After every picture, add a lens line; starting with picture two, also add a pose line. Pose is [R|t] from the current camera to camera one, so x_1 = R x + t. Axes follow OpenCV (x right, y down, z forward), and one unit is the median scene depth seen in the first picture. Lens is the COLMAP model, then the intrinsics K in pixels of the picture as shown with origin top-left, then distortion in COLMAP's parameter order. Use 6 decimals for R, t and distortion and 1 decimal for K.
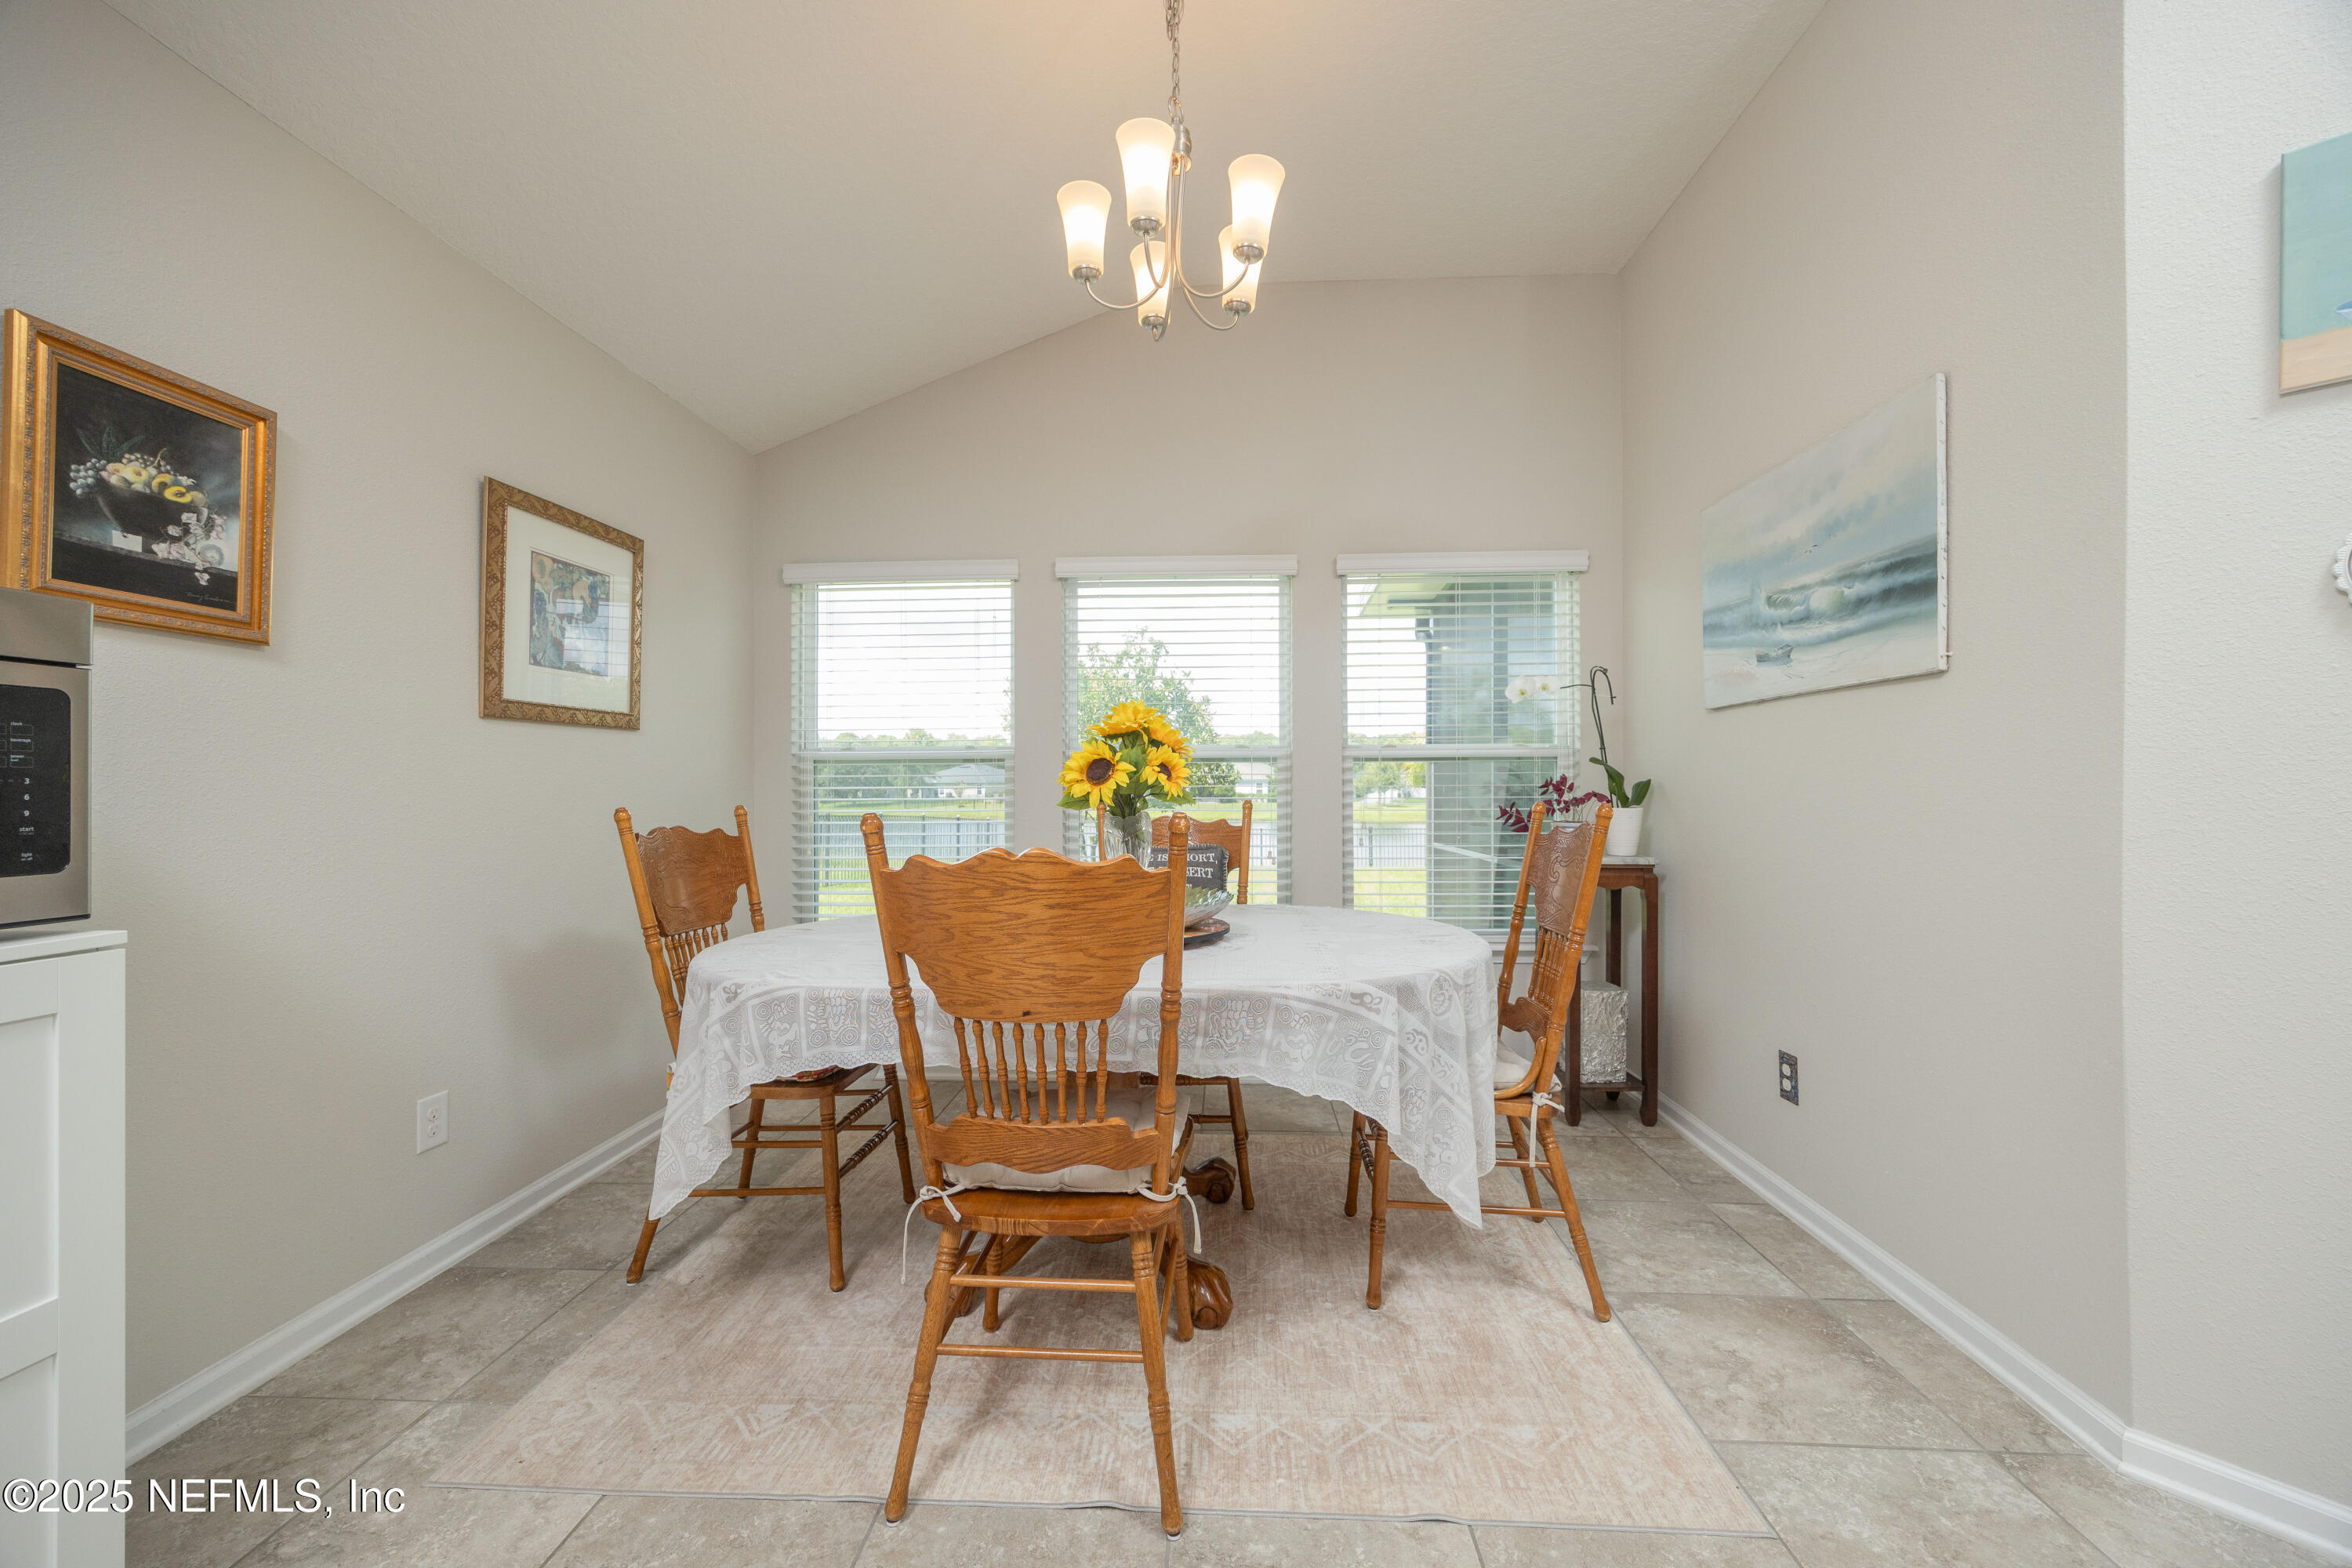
lens RADIAL K [[889.9, 0, 1183.8], [0, 889.9, 780.4], [0, 0, 1]] dist [-0.001608, 0.000380]
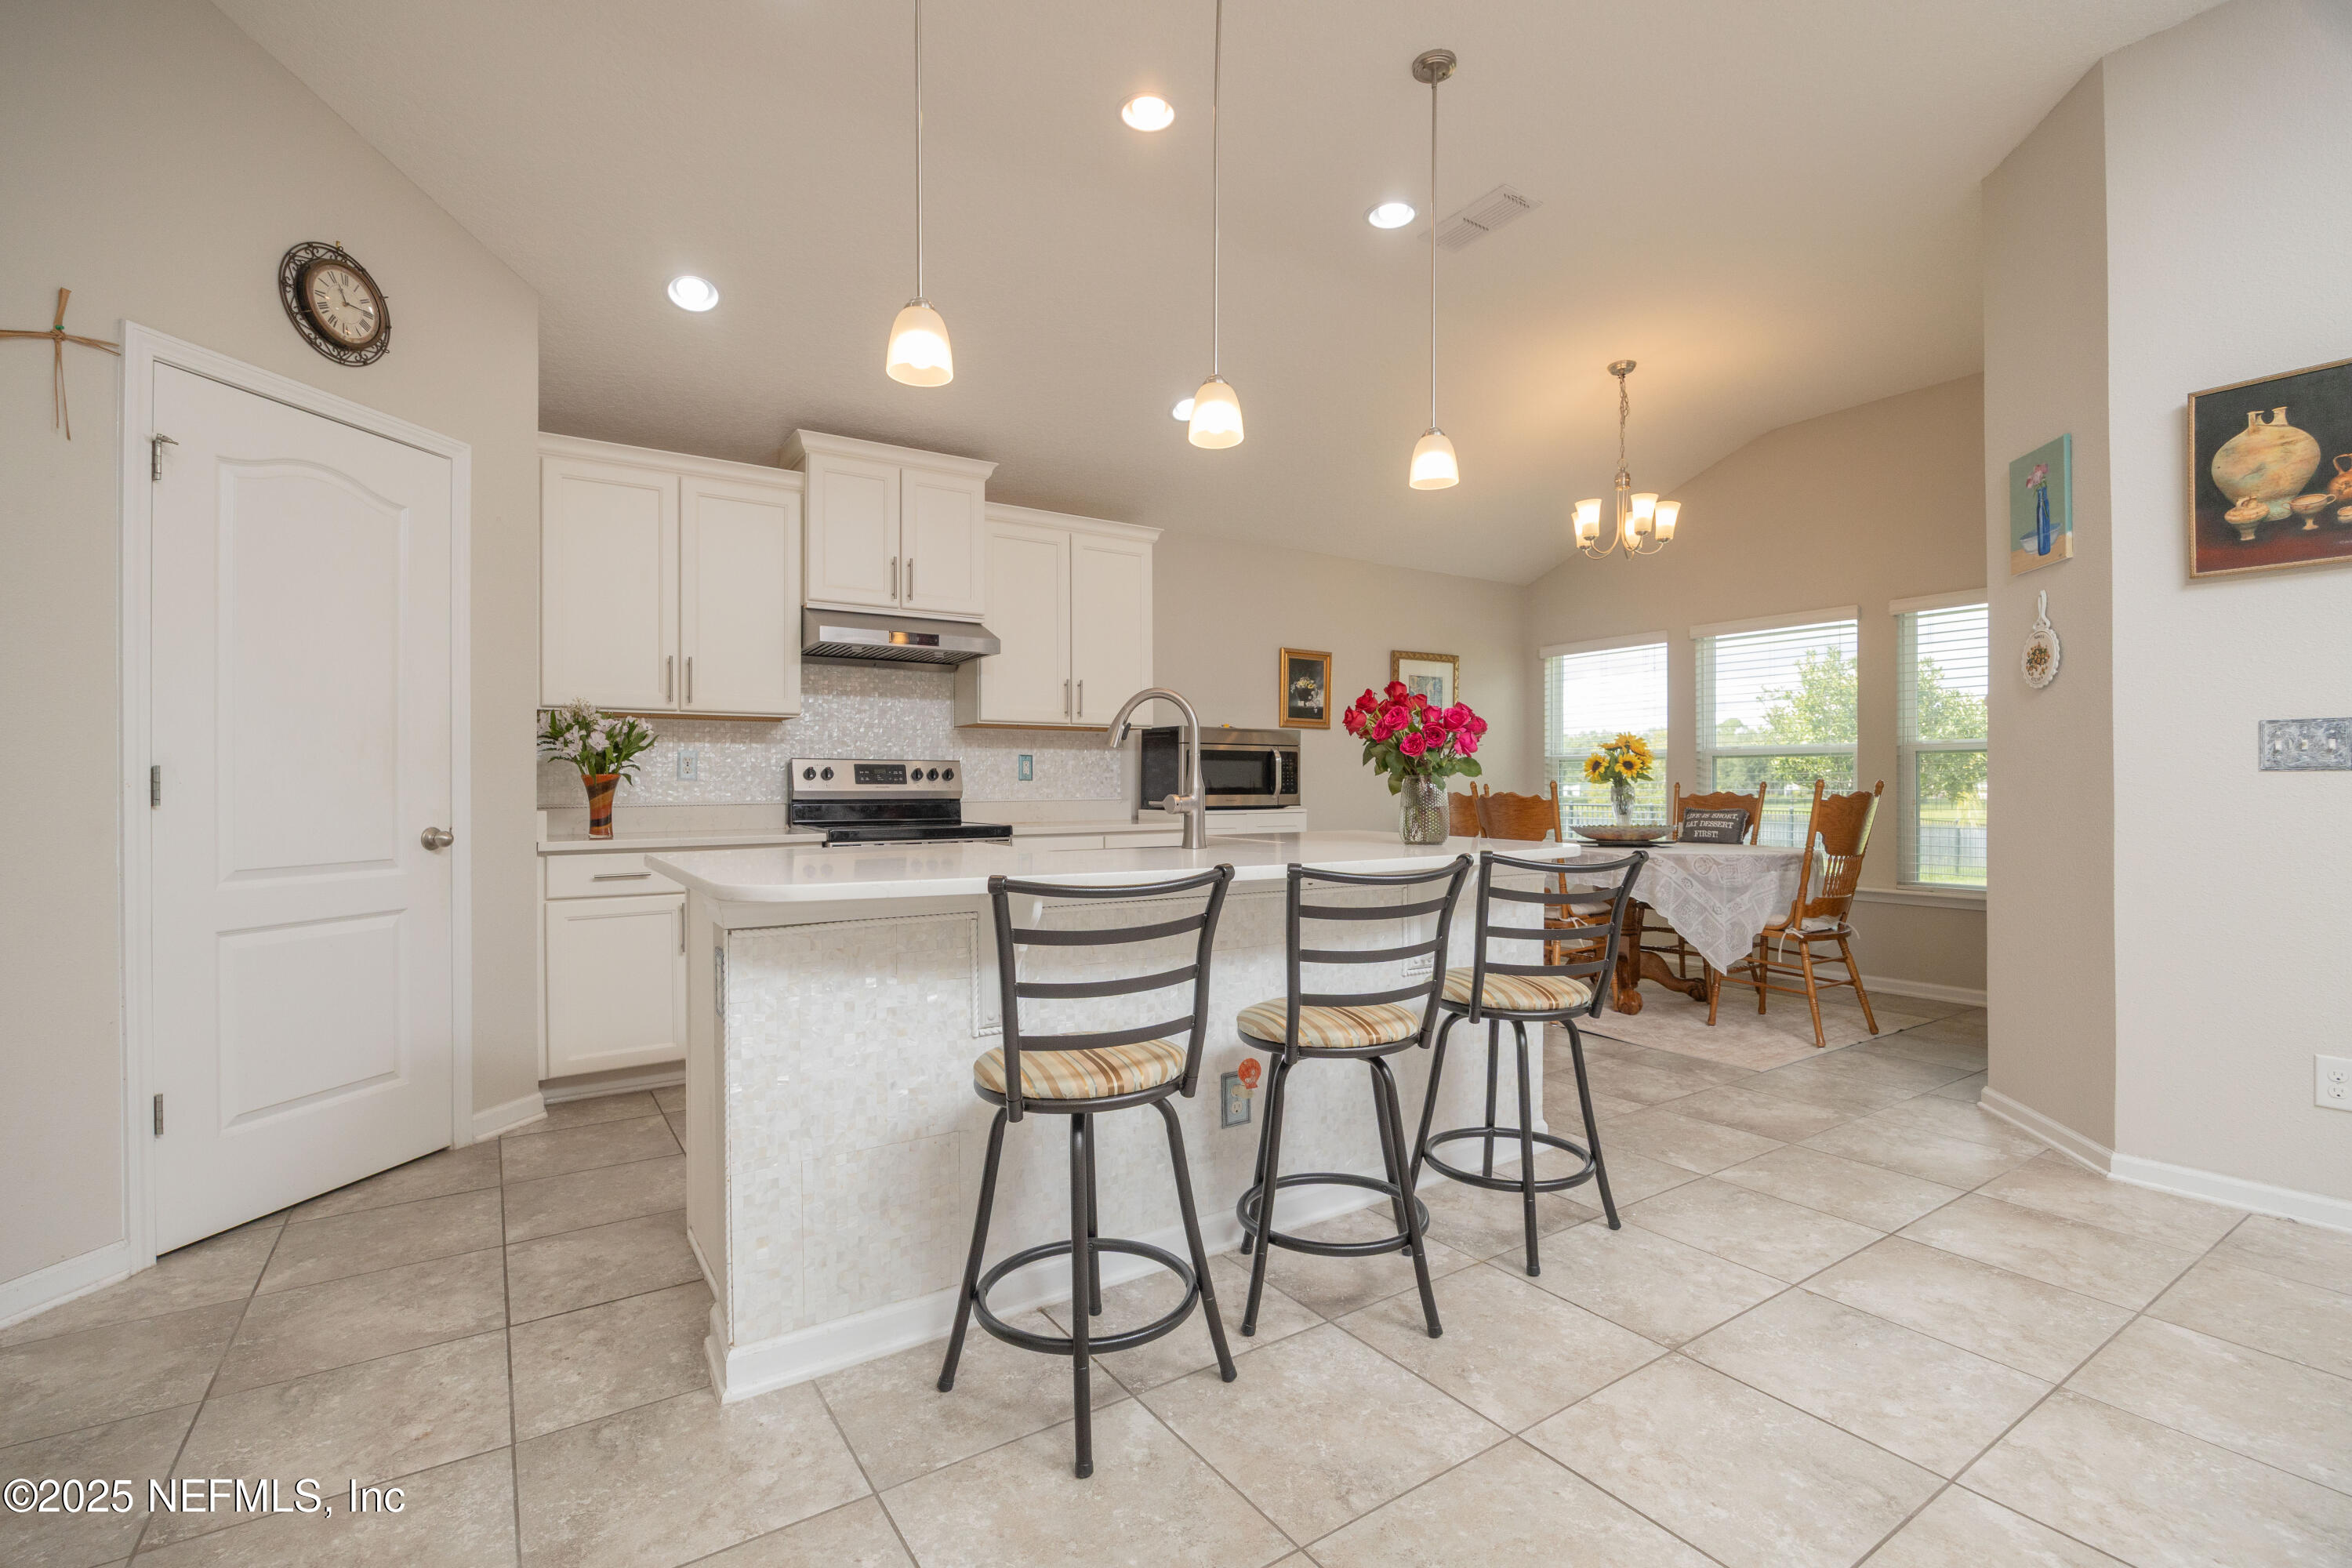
lens RADIAL K [[1049.3, 0, 1180.6], [0, 1049.3, 778.7], [0, 0, 1]] dist [-0.001419, -0.000006]
pose [[0.589654, 0.000541, -0.807656, 1.630585], [0.005120, 0.999977, 0.004408, 0.003087], [0.807640, -0.006734, 0.589638, -1.592600]]
